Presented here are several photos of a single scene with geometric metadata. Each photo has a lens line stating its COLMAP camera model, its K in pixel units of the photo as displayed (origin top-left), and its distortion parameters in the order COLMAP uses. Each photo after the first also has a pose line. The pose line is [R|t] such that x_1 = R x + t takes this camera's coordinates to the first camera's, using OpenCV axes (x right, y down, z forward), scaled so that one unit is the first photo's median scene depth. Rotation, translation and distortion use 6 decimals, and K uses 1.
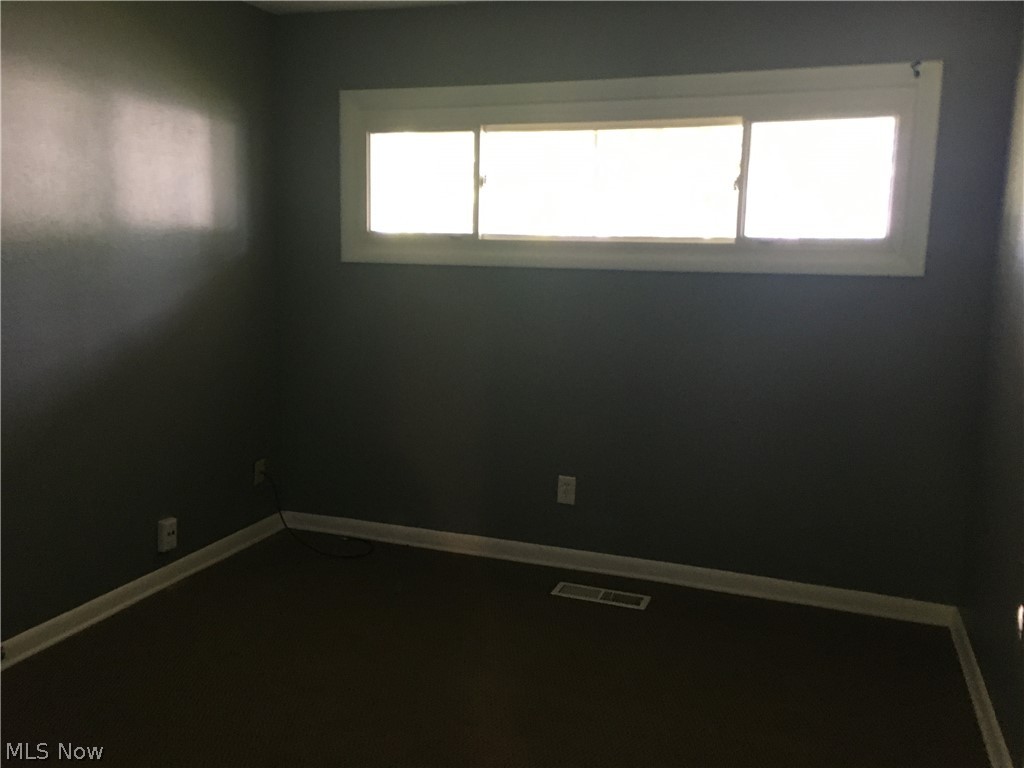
lens RADIAL K [[879.0, 0, 504.6], [0, 879.0, 380.2], [0, 0, 1]] dist [0.096577, -0.140640]
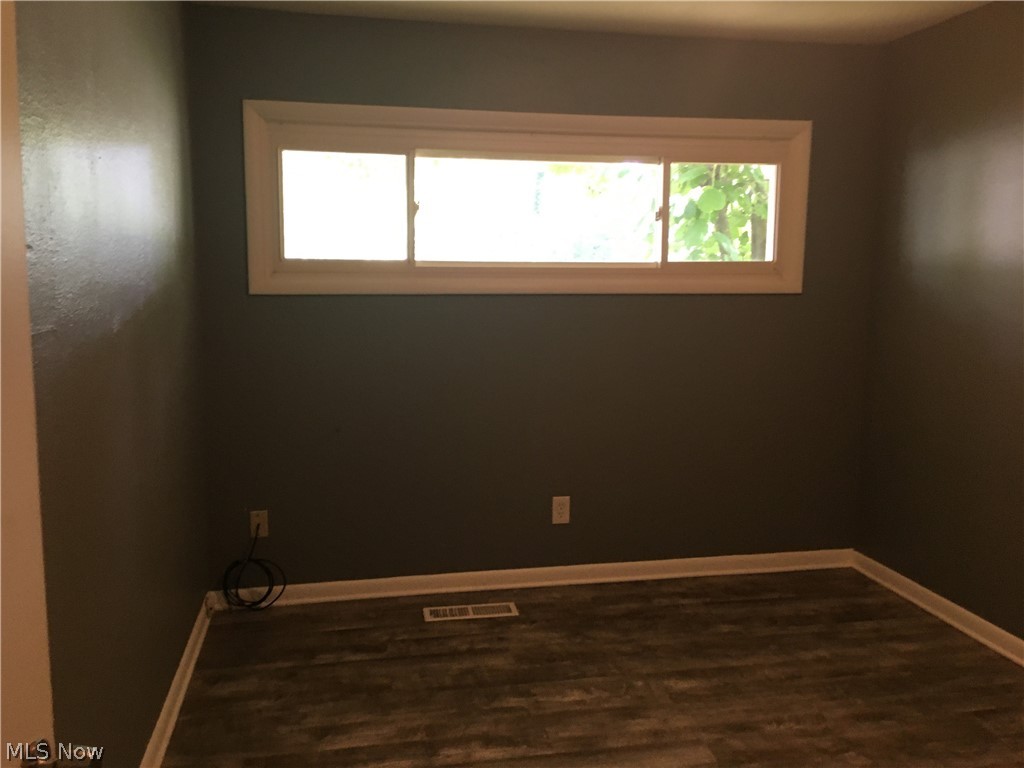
lens RADIAL K [[844.5, 0, 497.2], [0, 844.5, 382.7], [0, 0, 1]] dist [0.009739, -0.061952]
pose [[0.855049, -0.082458, 0.511950, -0.435038], [0.088531, 0.995994, 0.012559, -0.037616], [-0.510935, 0.034585, 0.858924, 0.172795]]
